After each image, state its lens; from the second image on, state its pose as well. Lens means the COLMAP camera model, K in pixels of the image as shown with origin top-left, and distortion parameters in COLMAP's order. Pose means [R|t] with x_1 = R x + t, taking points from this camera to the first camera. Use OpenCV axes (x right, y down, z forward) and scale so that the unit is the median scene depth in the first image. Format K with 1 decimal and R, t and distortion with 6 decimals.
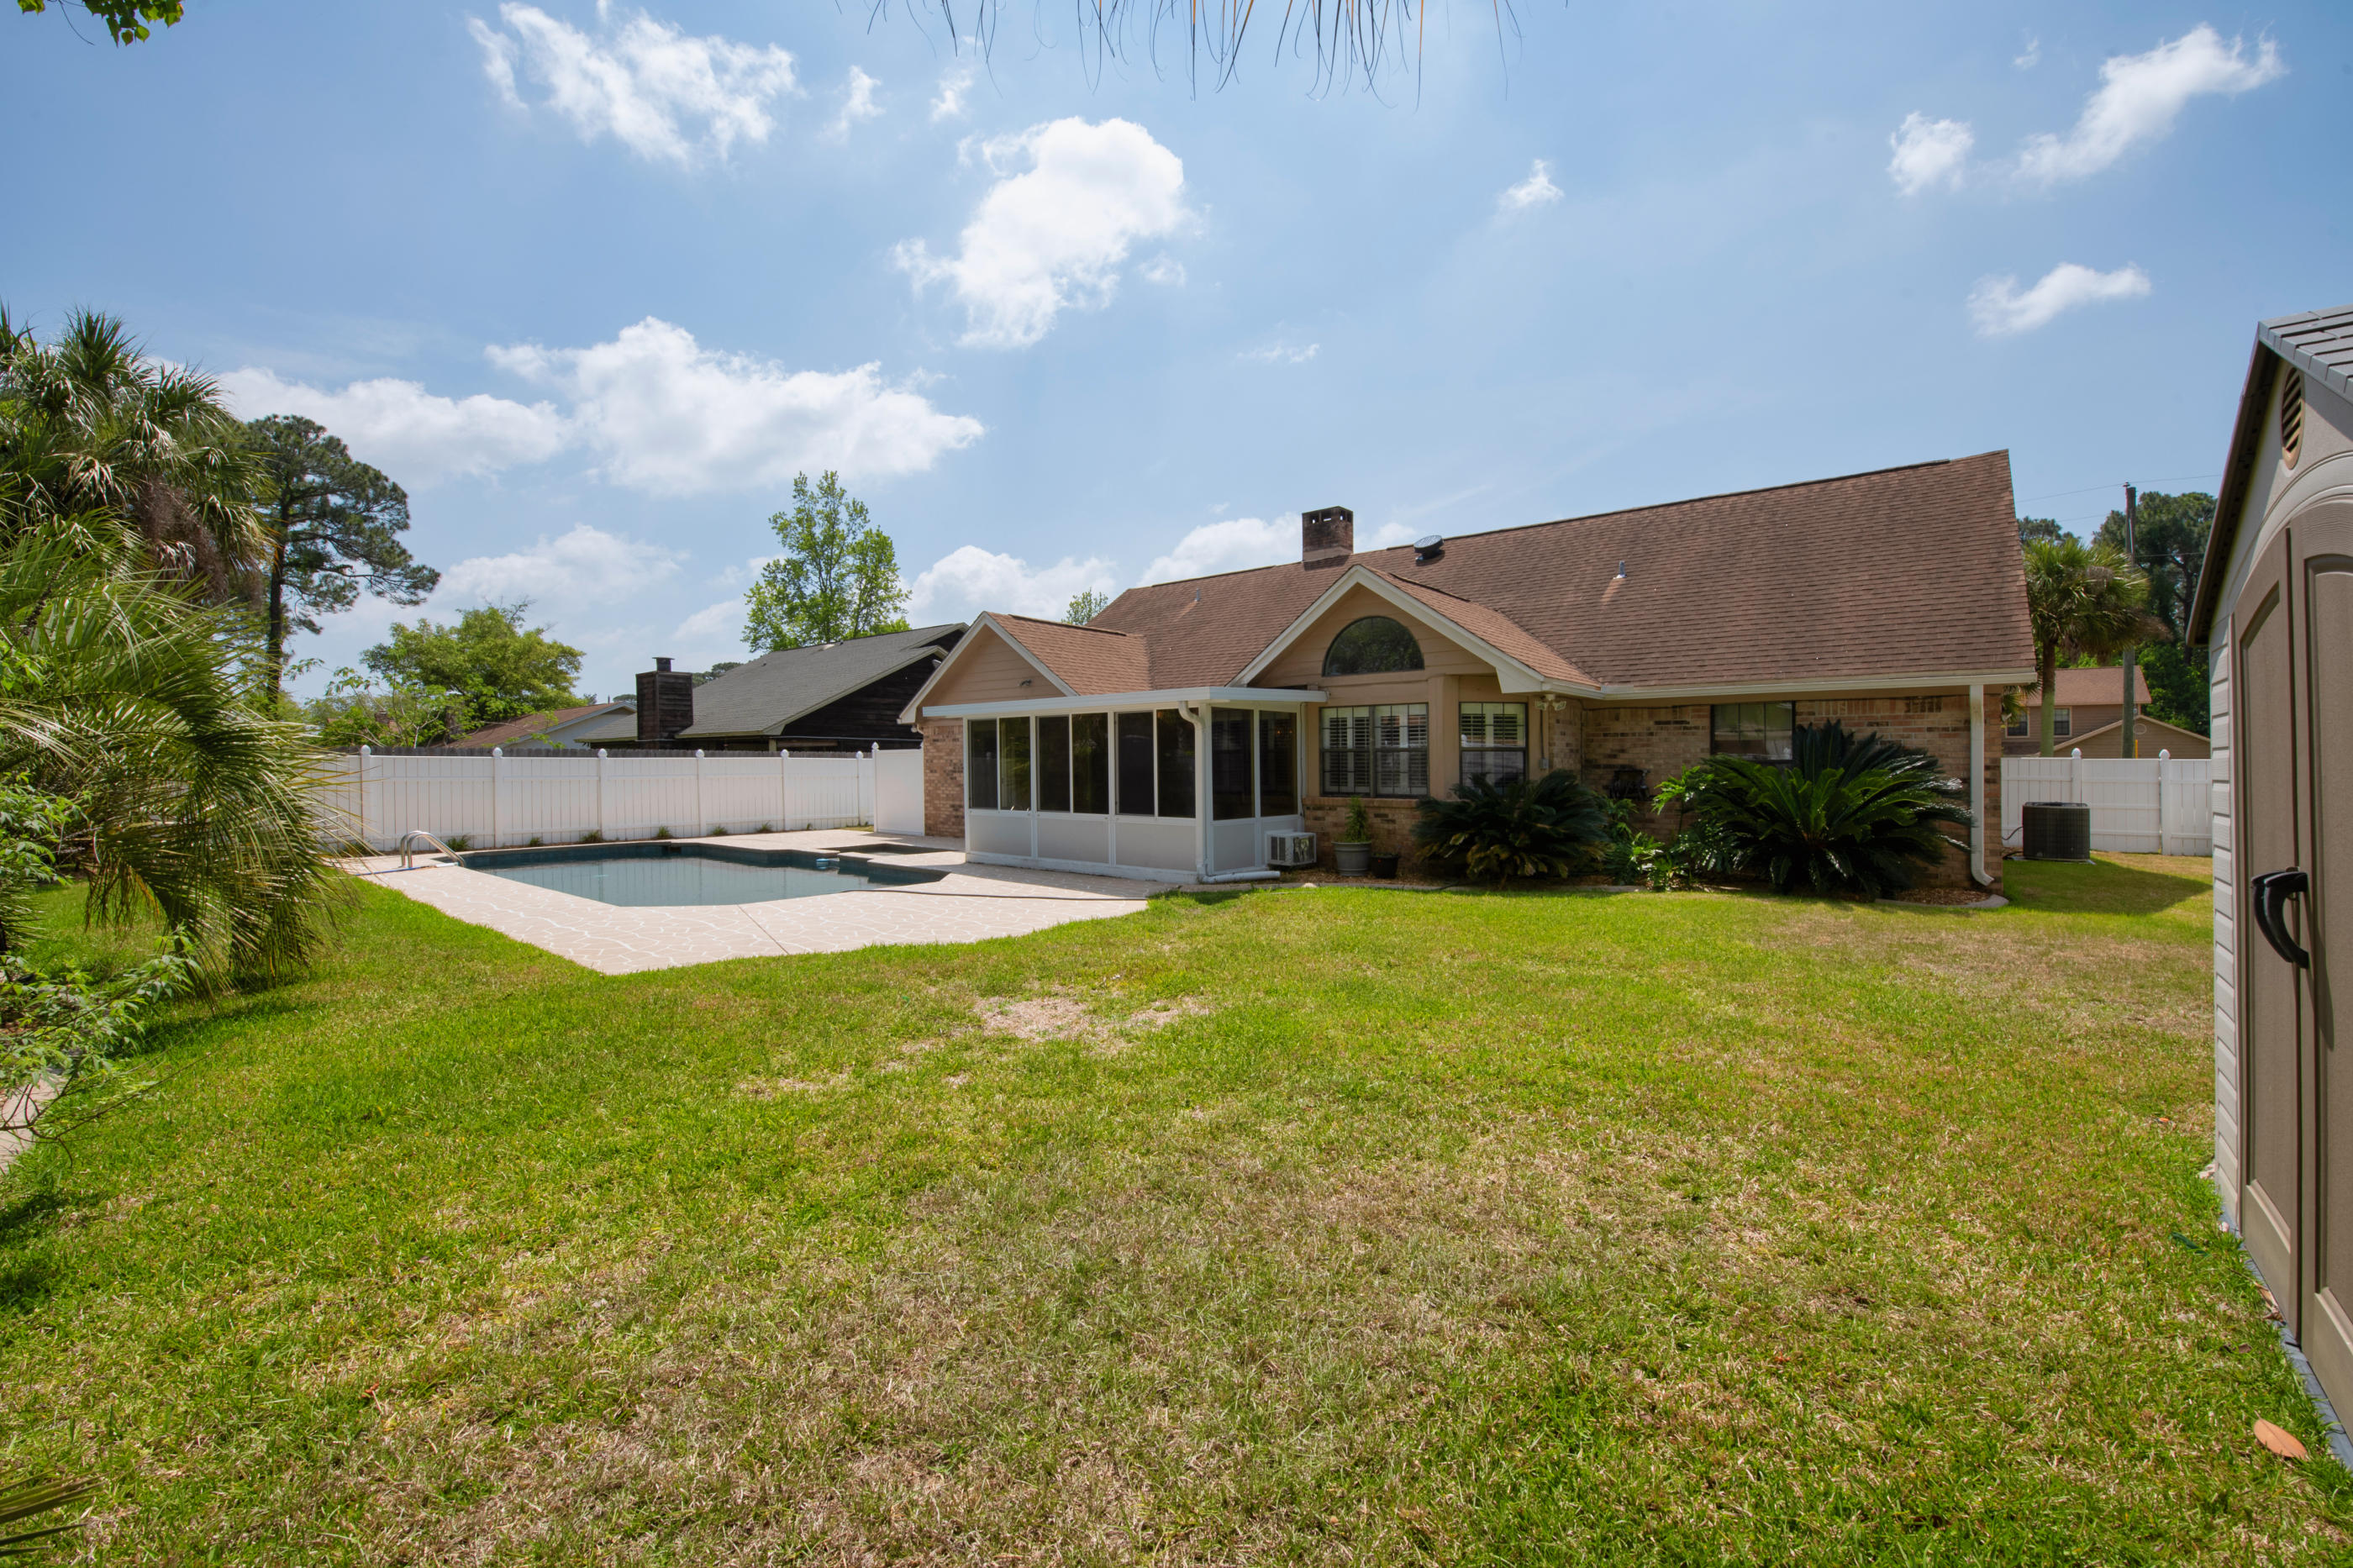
lens RADIAL K [[974.3, 0, 1207.5], [0, 974.3, 768.4], [0, 0, 1]] dist [-0.018183, -0.000559]
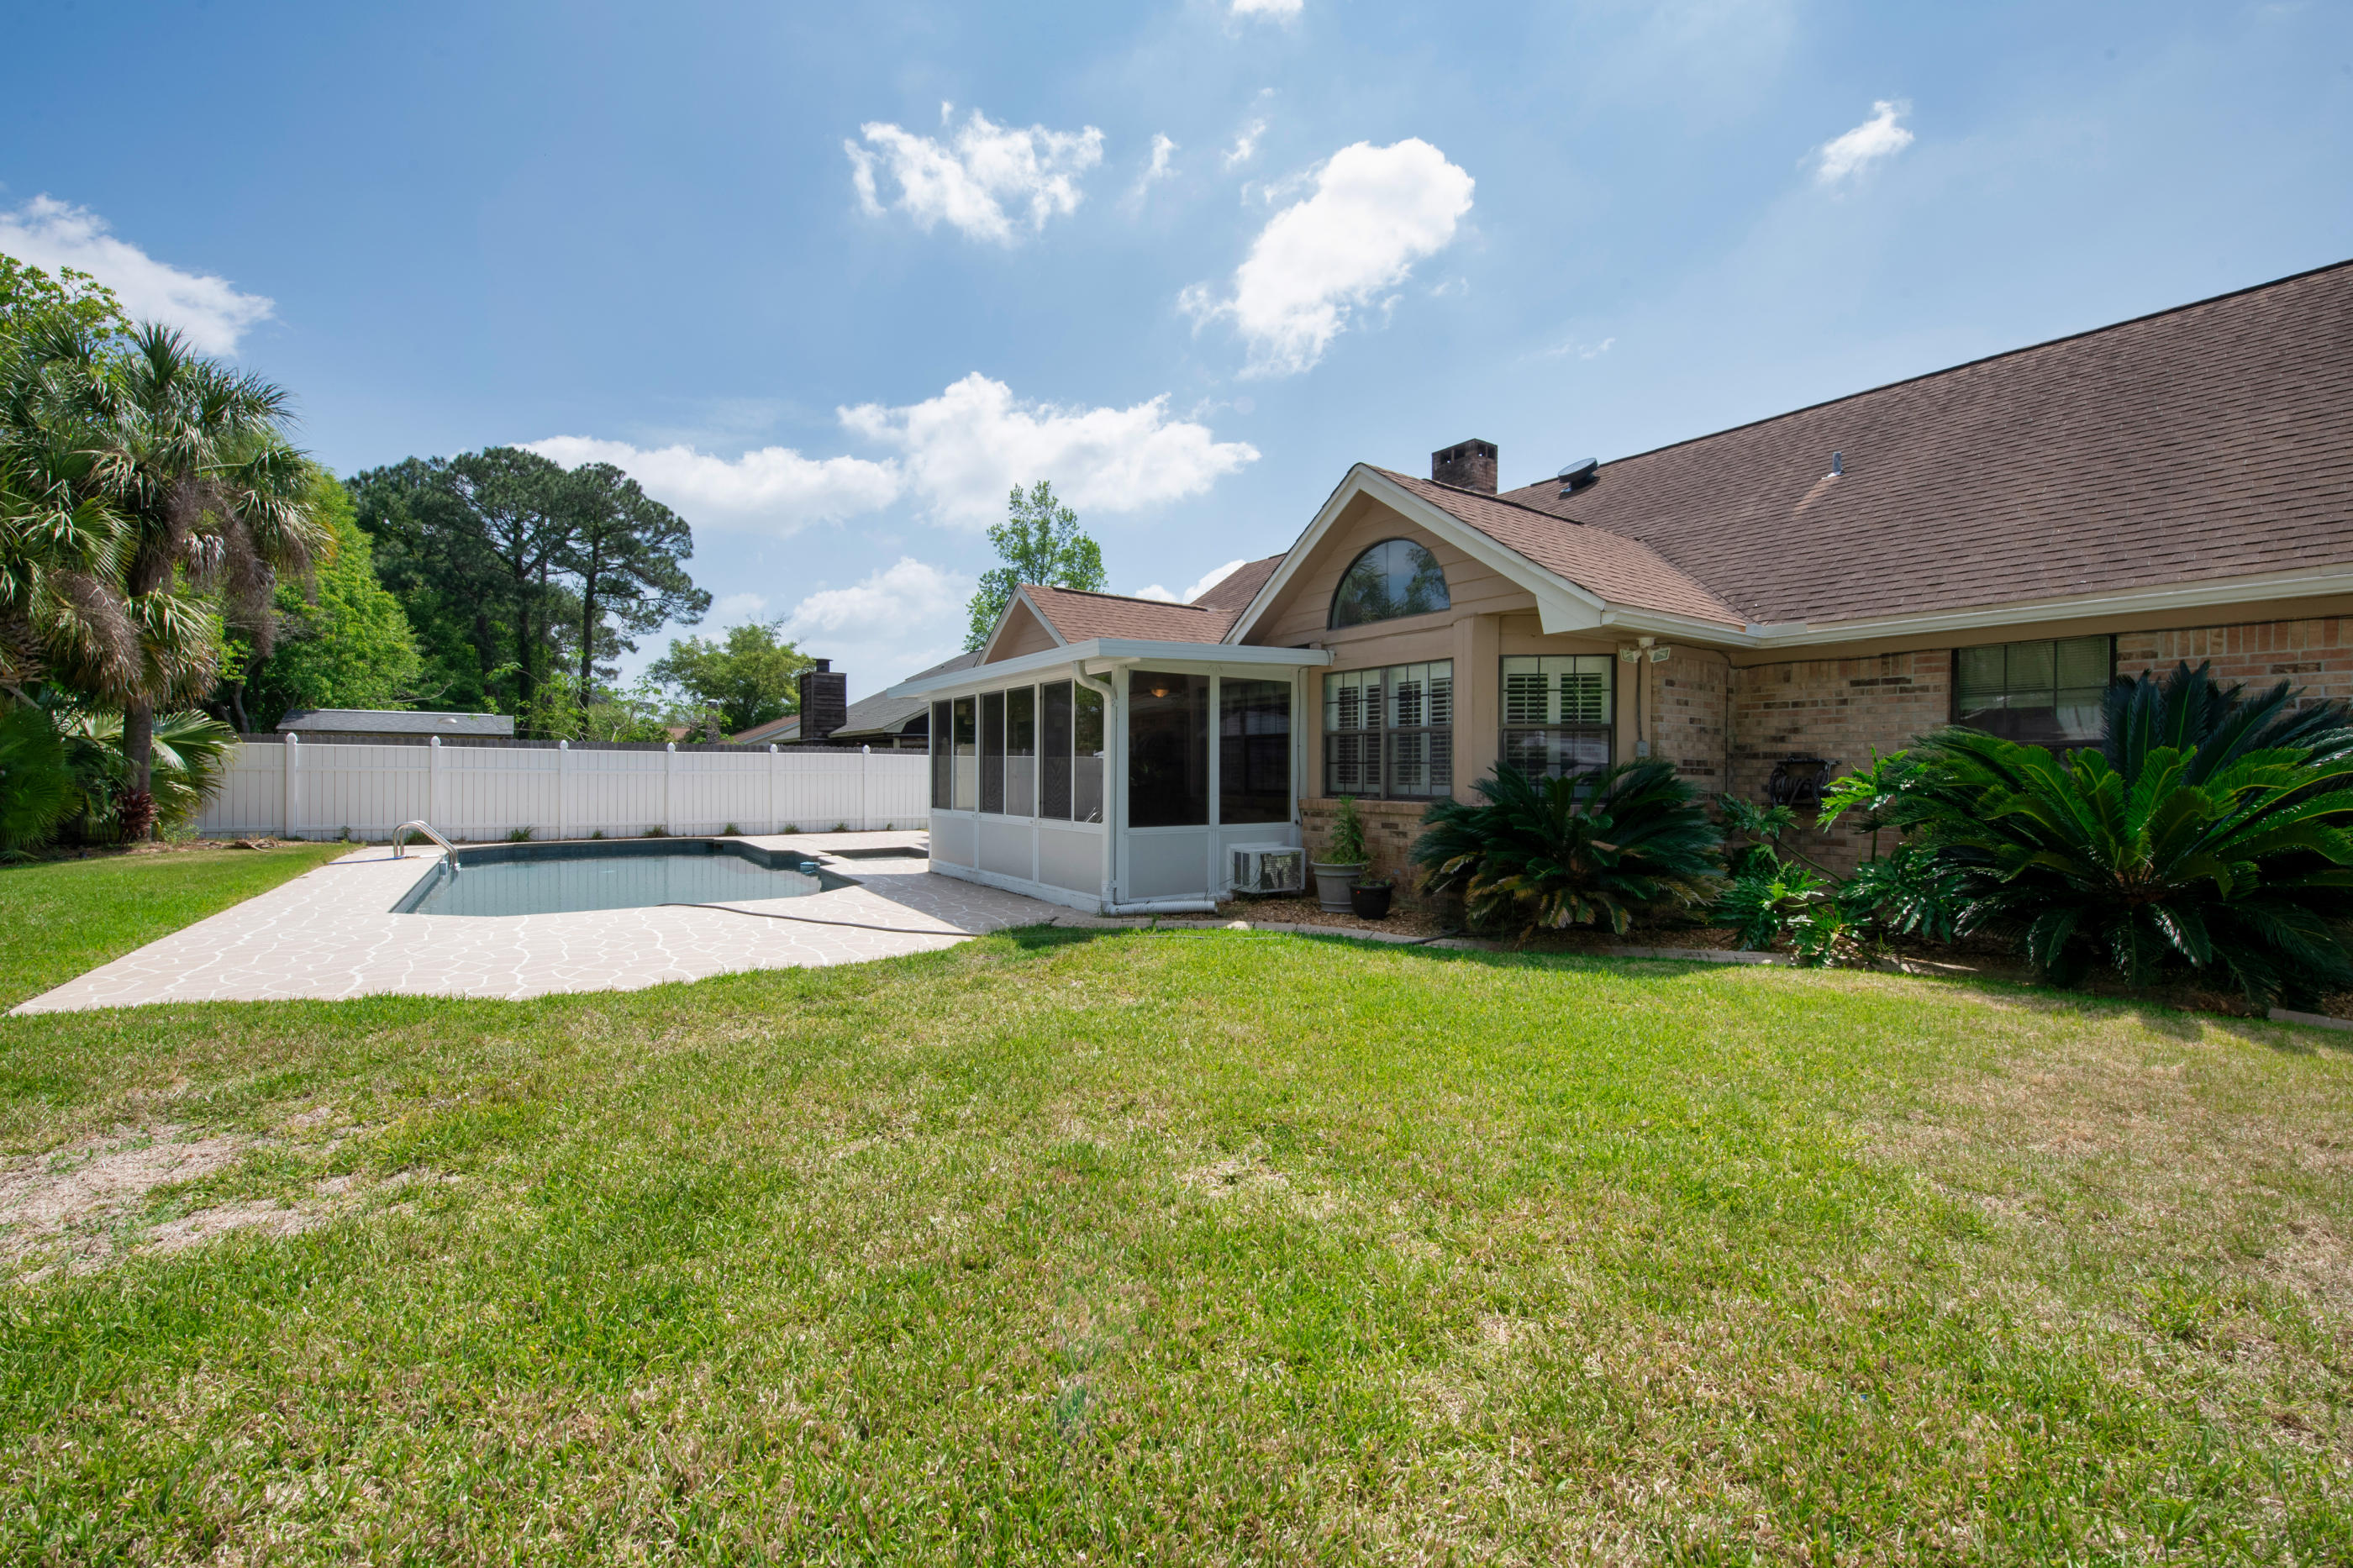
lens RADIAL K [[971.7, 0, 1186.3], [0, 971.7, 789.9], [0, 0, 1]] dist [-0.014460, -0.000179]
pose [[0.961930, 0.010619, -0.273090, 0.214424], [-0.006630, 0.999858, 0.015523, 0.013306], [0.273216, -0.013122, 0.961863, 0.282003]]
